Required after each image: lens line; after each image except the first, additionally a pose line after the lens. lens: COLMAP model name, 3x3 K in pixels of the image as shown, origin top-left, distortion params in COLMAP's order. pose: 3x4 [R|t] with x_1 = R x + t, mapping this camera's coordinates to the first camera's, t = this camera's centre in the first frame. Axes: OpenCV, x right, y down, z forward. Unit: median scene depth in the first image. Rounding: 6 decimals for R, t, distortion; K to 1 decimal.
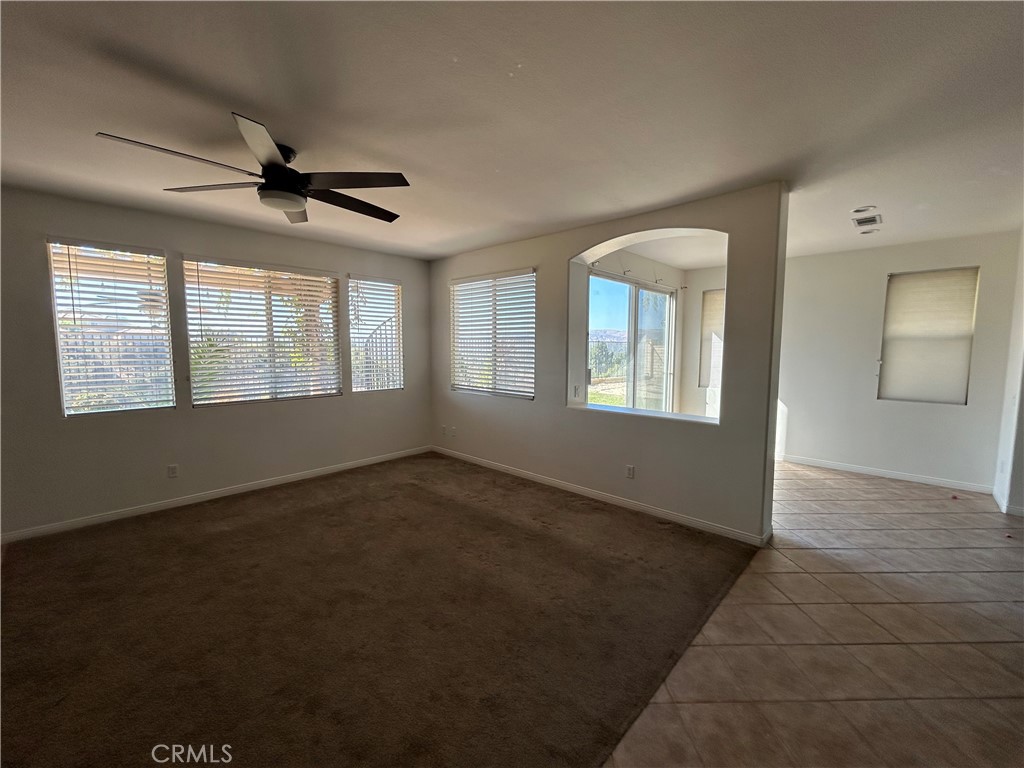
lens RADIAL K [[411.4, 0, 512.0], [0, 411.4, 384.0], [0, 0, 1]] dist [-0.001472, -0.000077]
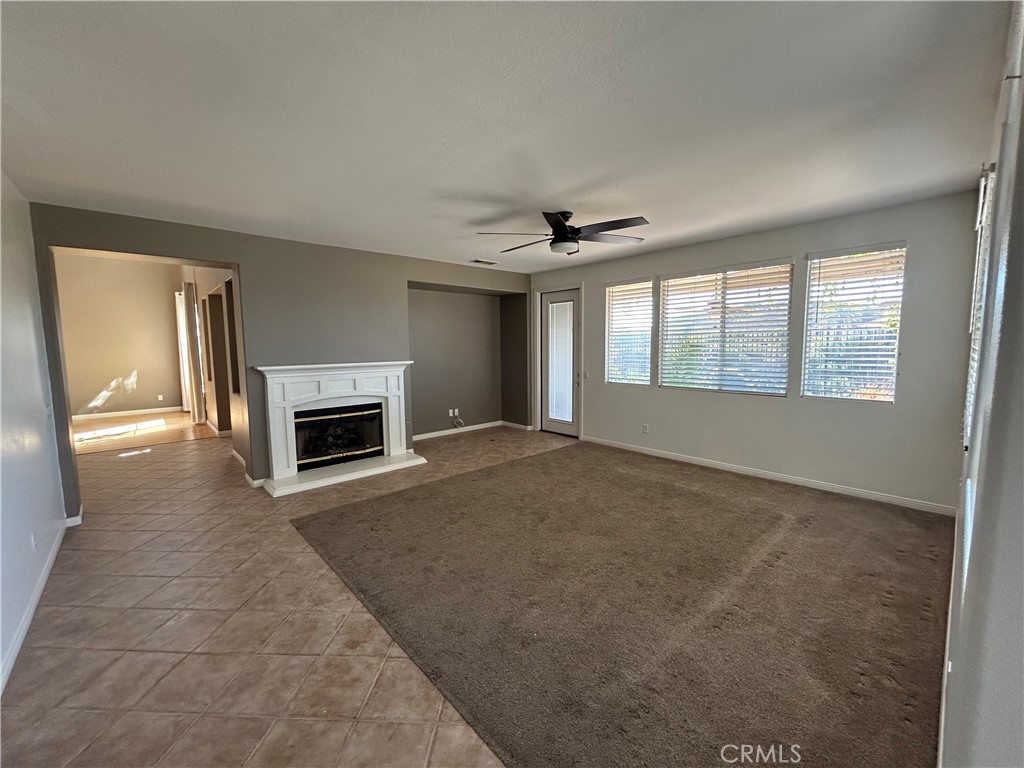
lens RADIAL K [[411.4, 0, 512.0], [0, 411.4, 384.0], [0, 0, 1]] dist [-0.001472, -0.000077]
pose [[-0.077636, 0.094162, -0.992525, 0.703729], [-0.076502, 0.992032, 0.100099, -0.060446], [0.994042, 0.083701, -0.069814, 0.667709]]
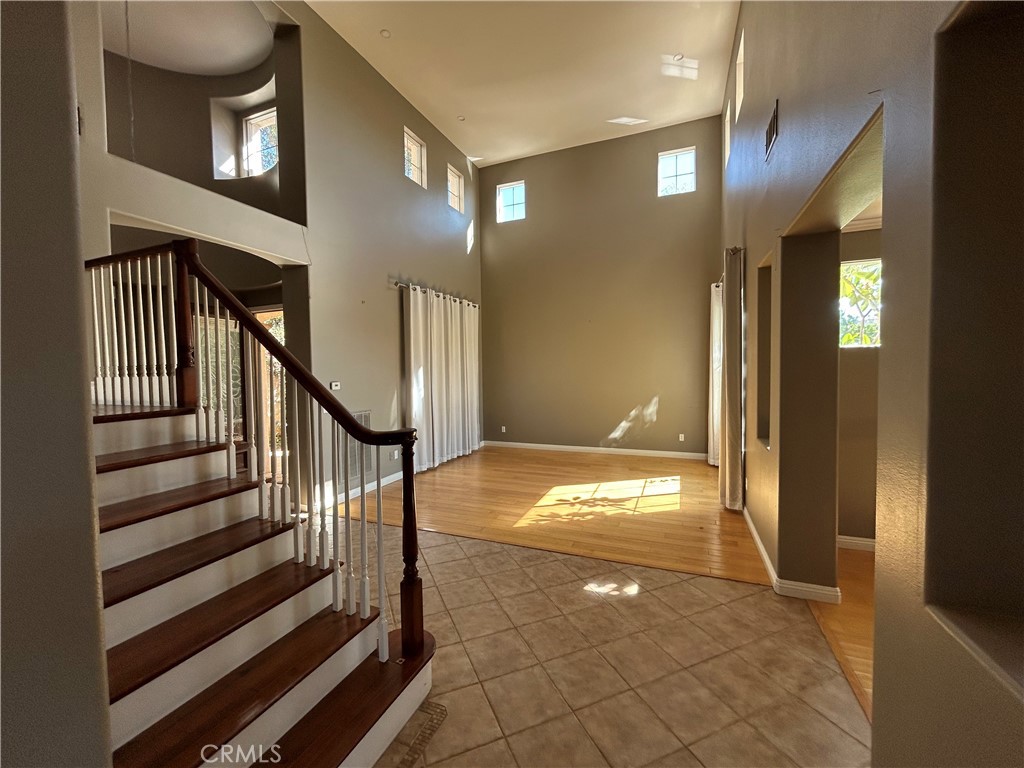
lens RADIAL K [[411.4, 0, 512.0], [0, 411.4, 384.0], [0, 0, 1]] dist [-0.001472, -0.000077]
pose [[-0.934274, 0.028178, -0.355442, 0.436838], [-0.016314, 0.992450, 0.121560, -0.042221], [0.356183, 0.119369, -0.926760, 0.417747]]
